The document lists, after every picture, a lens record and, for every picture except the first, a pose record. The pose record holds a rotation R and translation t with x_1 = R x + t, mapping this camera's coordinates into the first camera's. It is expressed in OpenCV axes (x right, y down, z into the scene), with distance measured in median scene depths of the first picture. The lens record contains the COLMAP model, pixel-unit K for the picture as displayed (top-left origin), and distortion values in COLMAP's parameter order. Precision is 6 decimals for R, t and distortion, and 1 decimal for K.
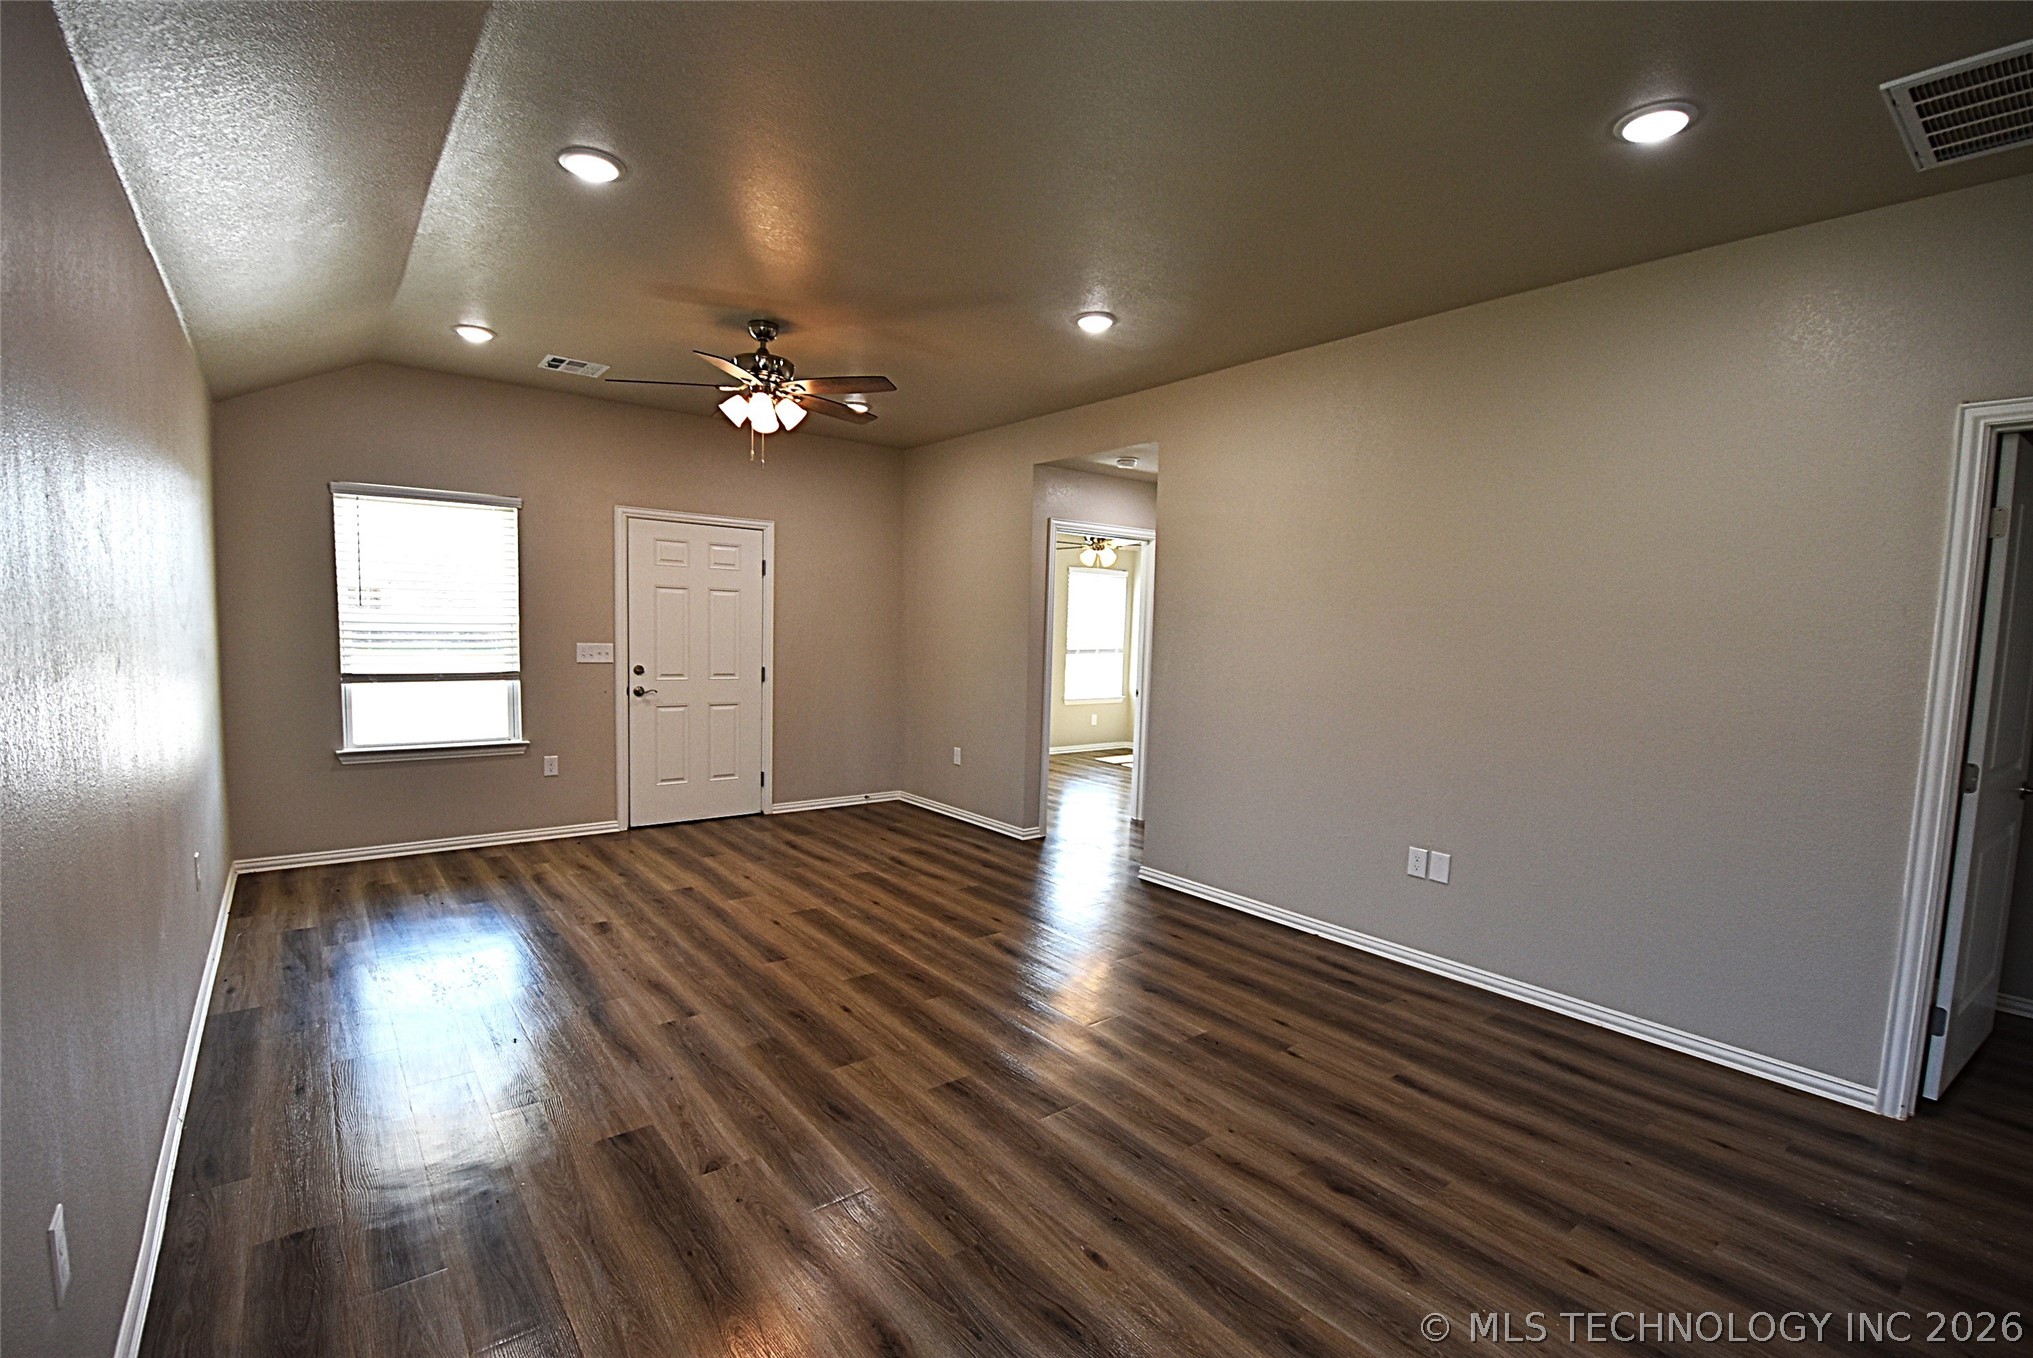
lens RADIAL K [[920.0, 0, 1016.0], [0, 920.0, 707.4], [0, 0, 1]] dist [0.012547, -0.025761]
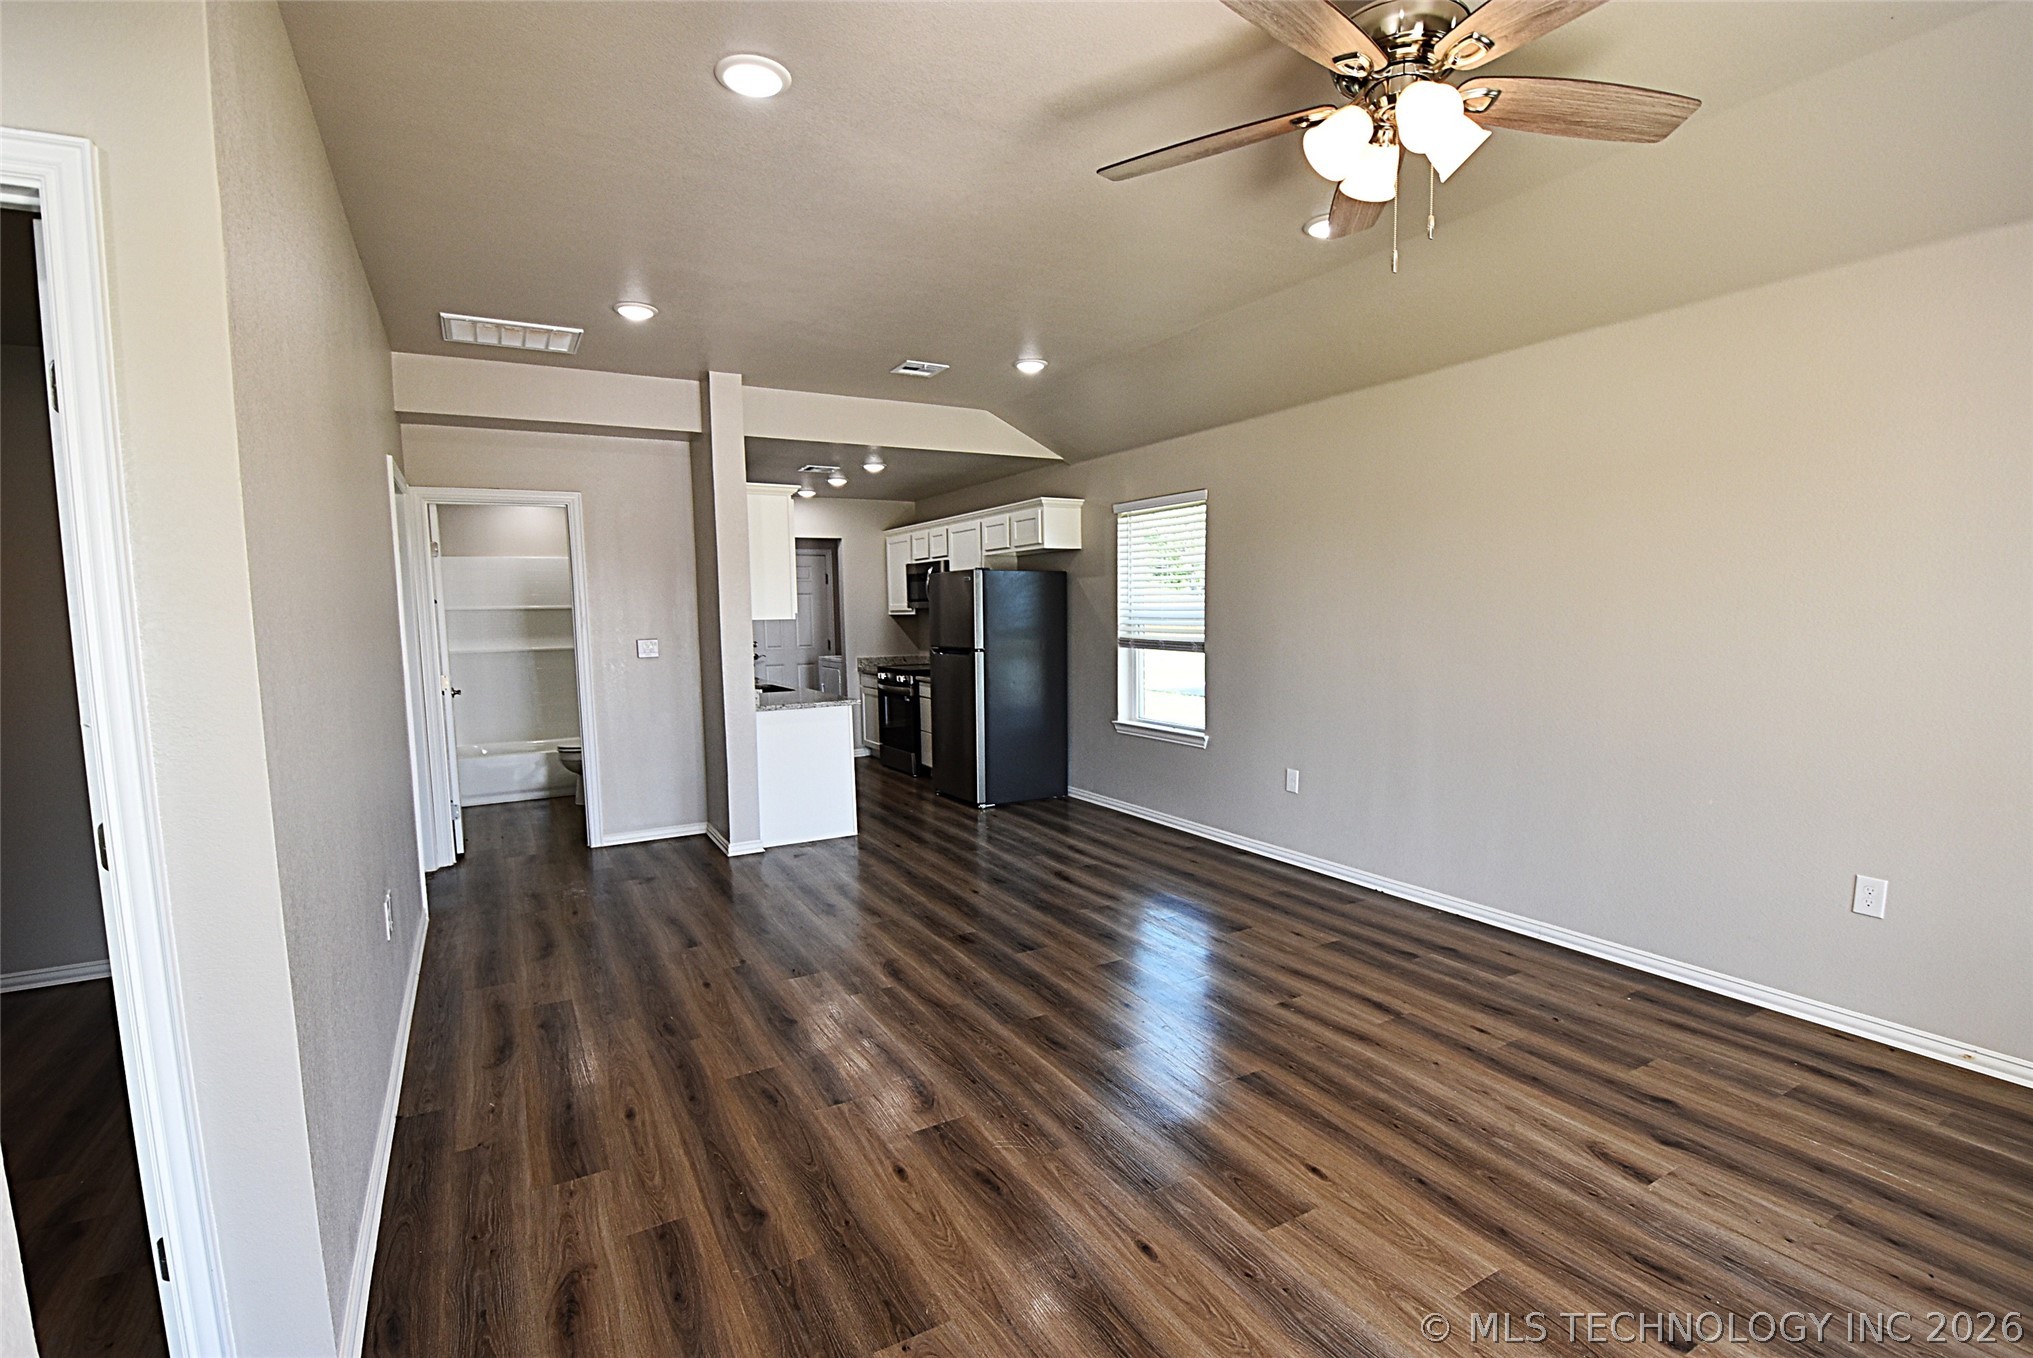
lens RADIAL K [[945.6, 0, 1042.5], [0, 945.6, 711.4], [0, 0, 1]] dist [0.000770, -0.015225]
pose [[-0.992212, -0.025201, 0.121989, -0.174897], [-0.000497, 0.980114, 0.198433, -0.143309], [-0.124563, 0.196827, -0.972493, 1.601373]]
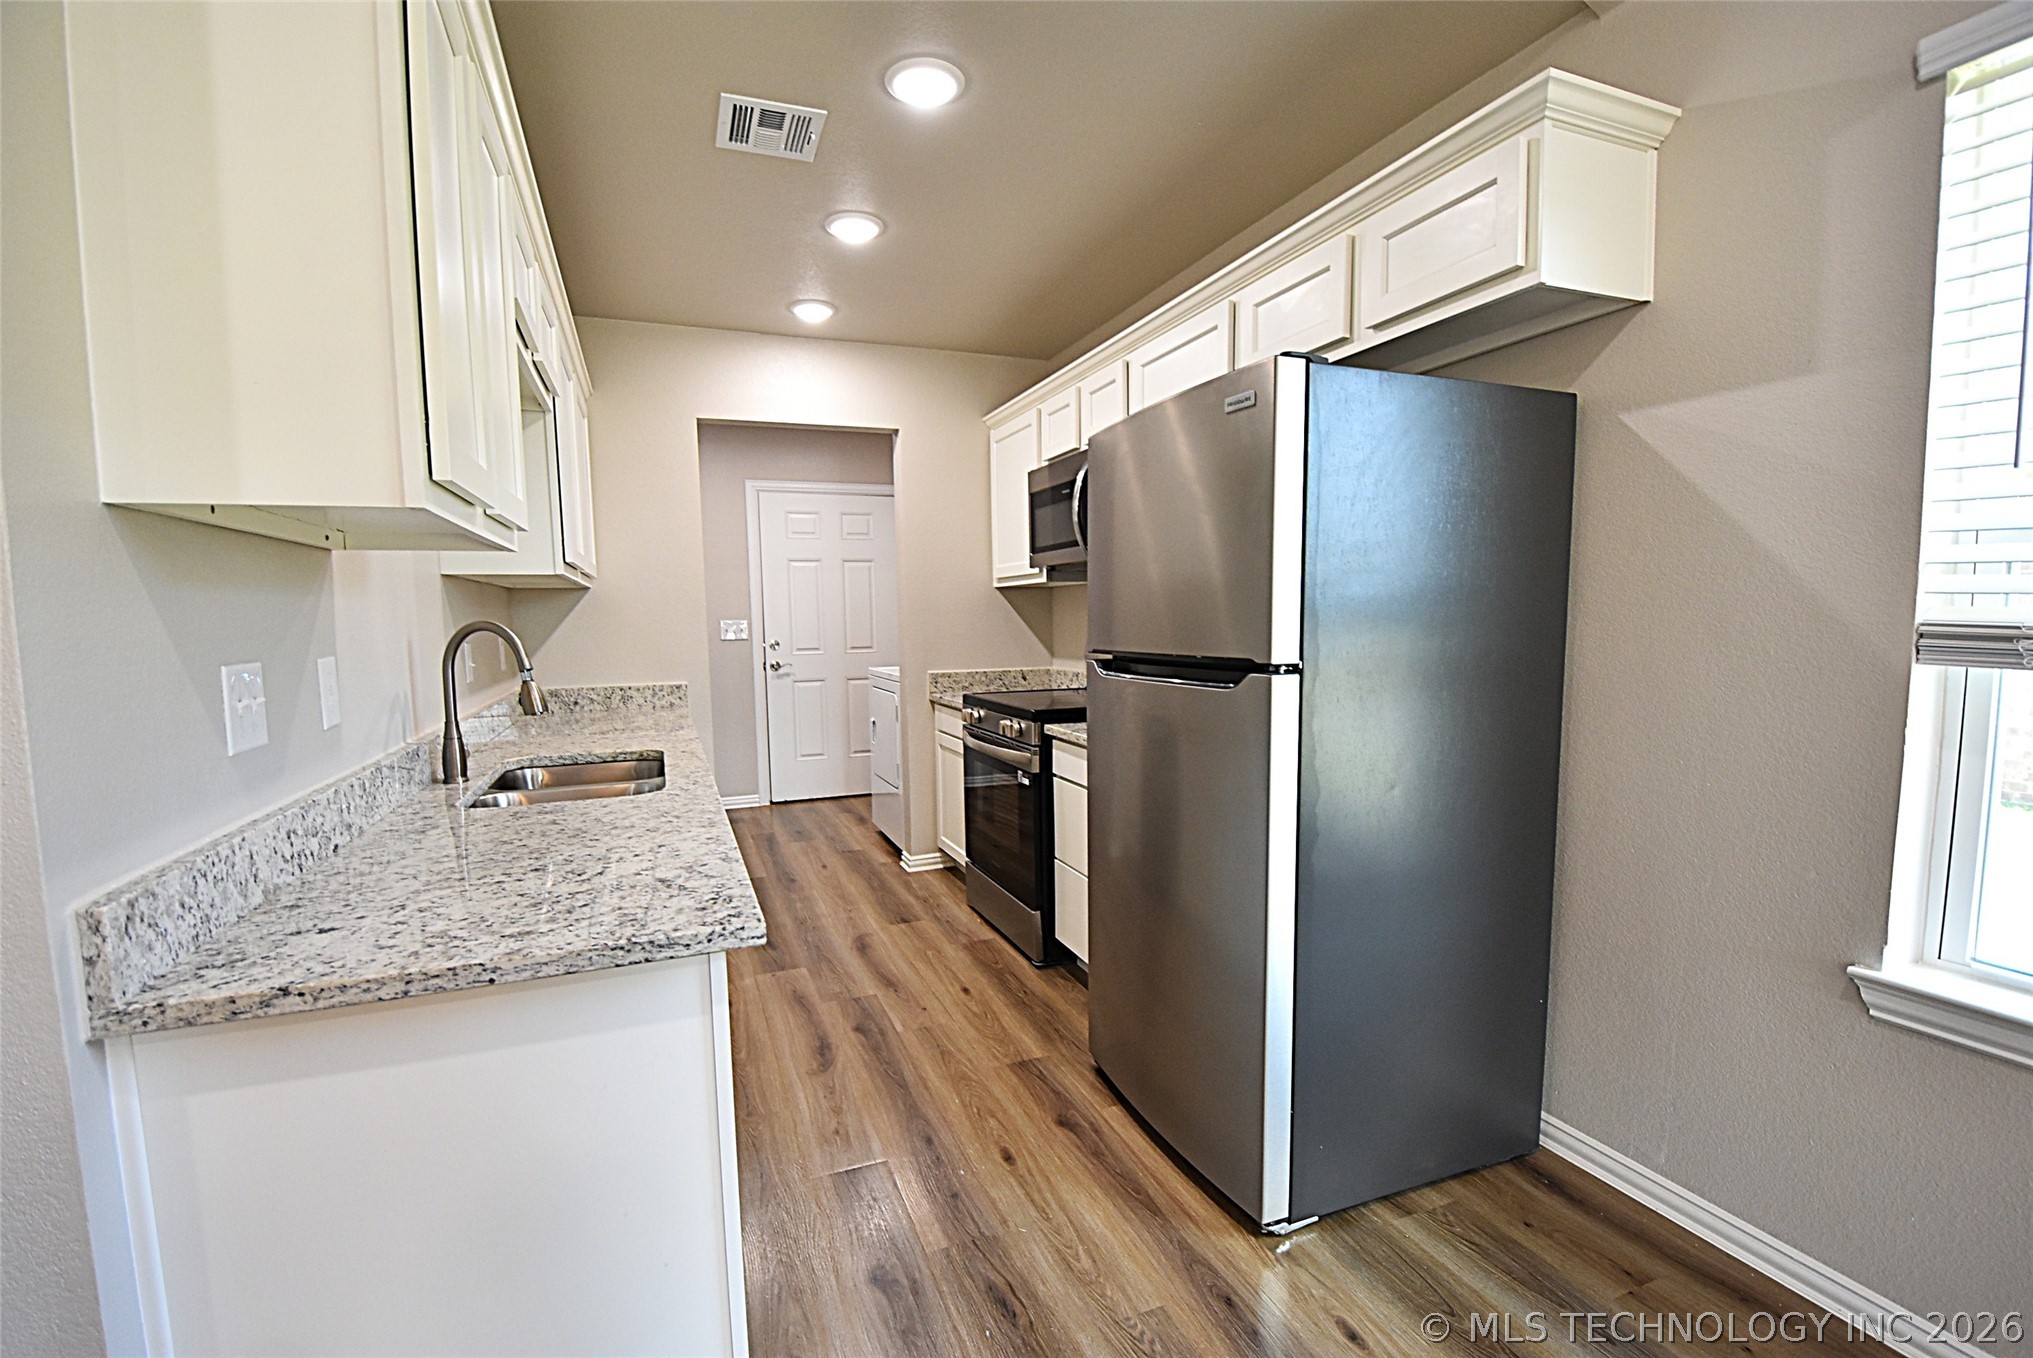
lens RADIAL K [[920.0, 0, 1016.0], [0, 920.0, 707.4], [0, 0, 1]] dist [0.012547, -0.025761]
pose [[-0.959216, -0.042643, 0.279438, 0.135669], [0.011336, 0.981957, 0.188763, 0.013994], [-0.282445, 0.184232, -0.941426, 0.440478]]
